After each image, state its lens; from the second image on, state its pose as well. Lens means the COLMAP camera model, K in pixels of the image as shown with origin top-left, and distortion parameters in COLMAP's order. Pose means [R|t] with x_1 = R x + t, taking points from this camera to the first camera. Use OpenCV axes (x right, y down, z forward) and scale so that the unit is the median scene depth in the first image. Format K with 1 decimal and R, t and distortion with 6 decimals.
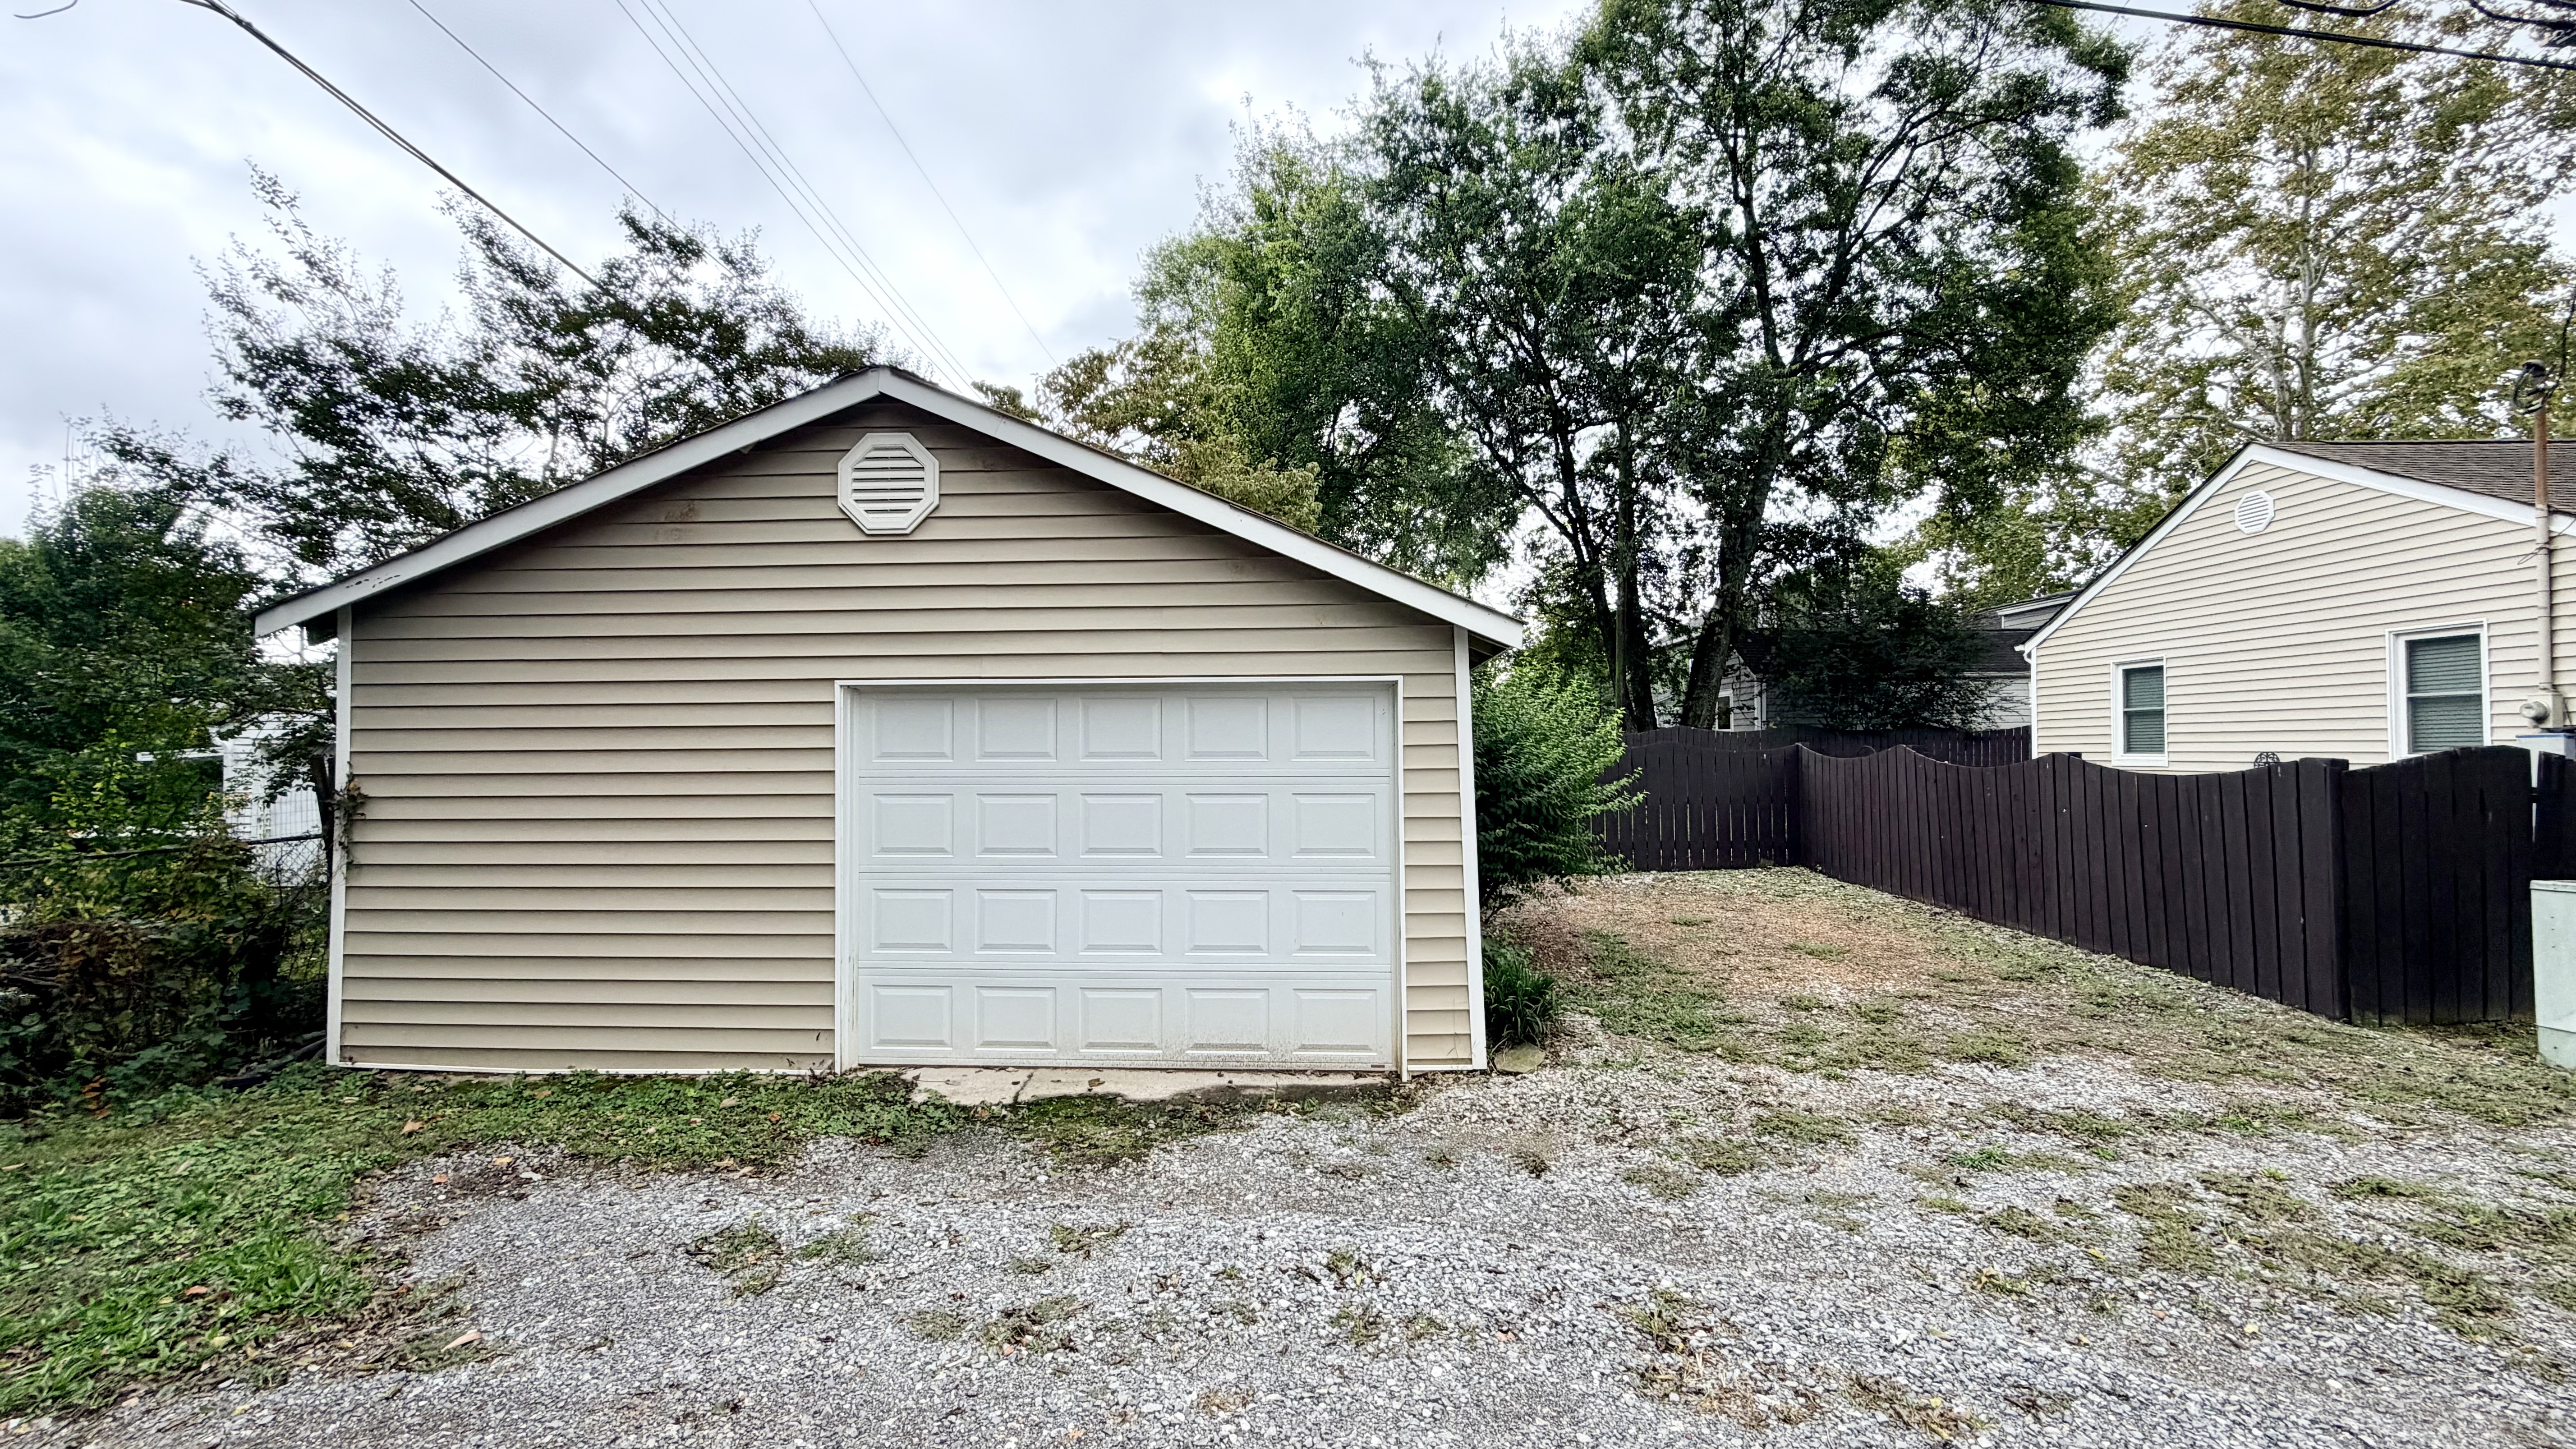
lens RADIAL K [[1026.3, 0, 1288.0], [0, 1026.3, 724.5], [0, 0, 1]] dist [0.000432, -0.000211]
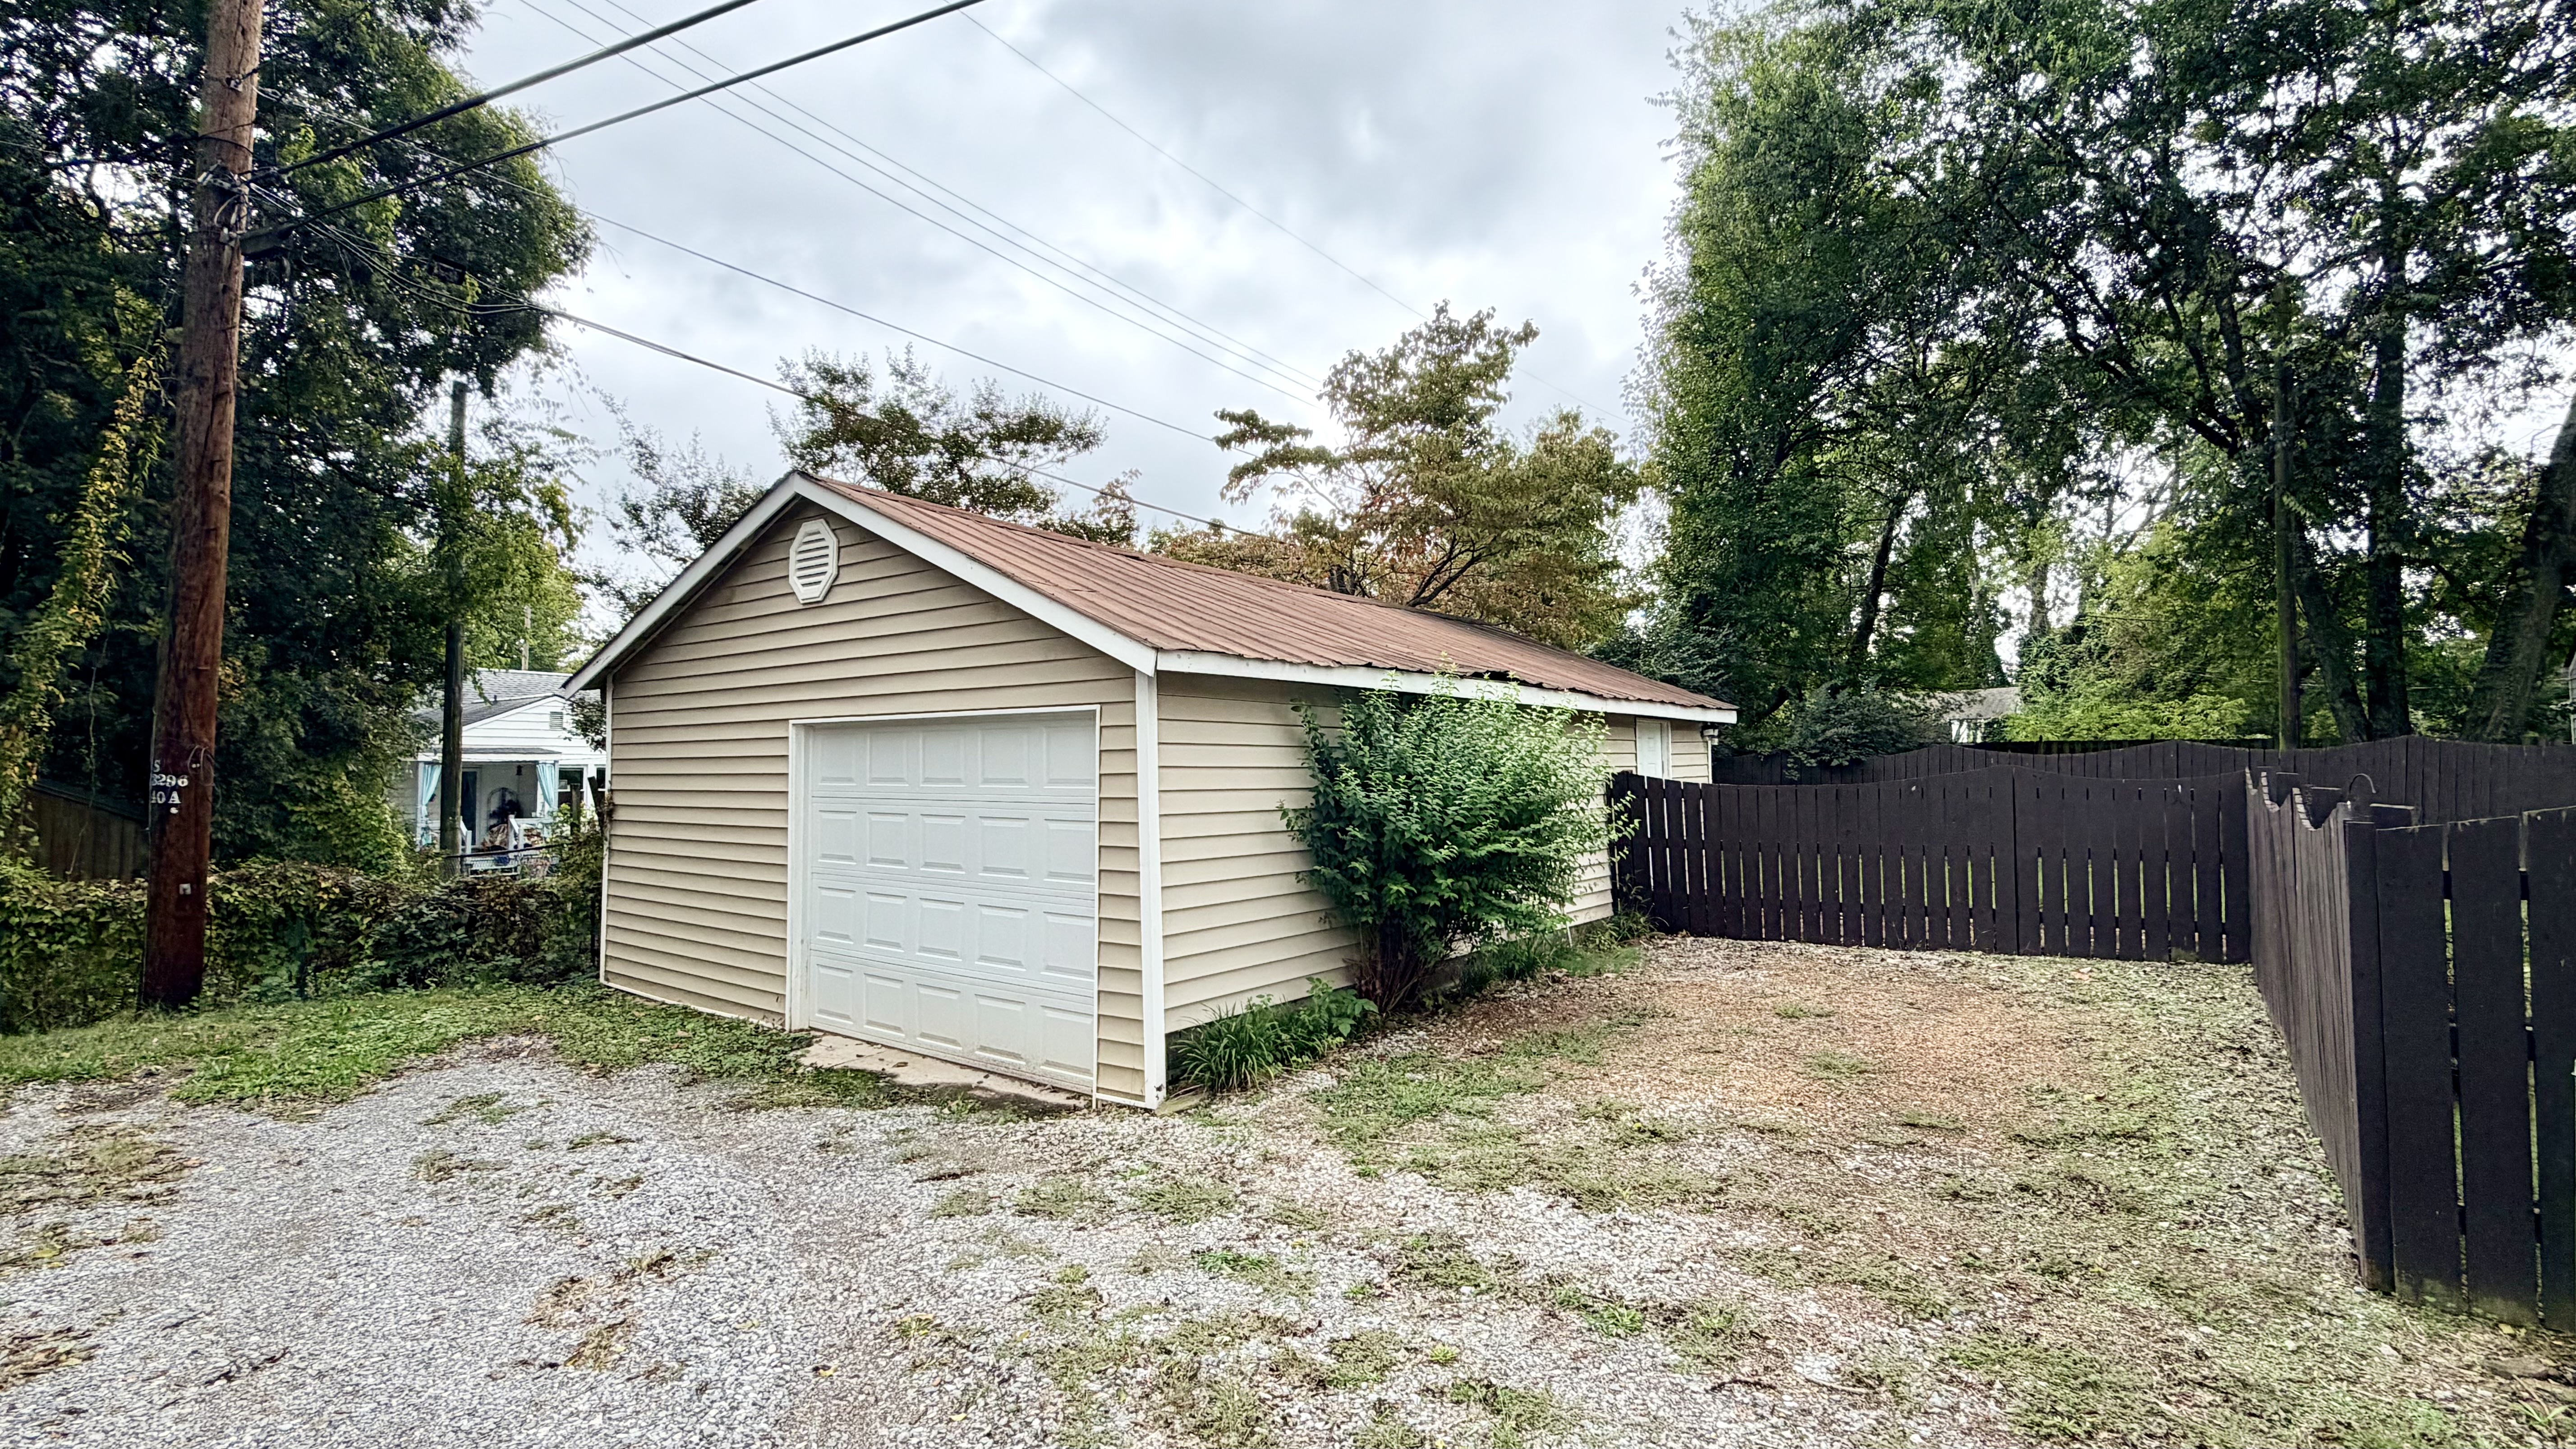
lens RADIAL K [[1193.7, 0, 1288.0], [0, 1193.7, 724.5], [0, 0, 1]] dist [-0.002593, -0.000208]
pose [[0.819024, -0.019186, -0.573439, 0.980279], [0.013428, 0.999808, -0.014273, -0.009024], [0.573602, 0.003989, 0.819124, 0.155170]]
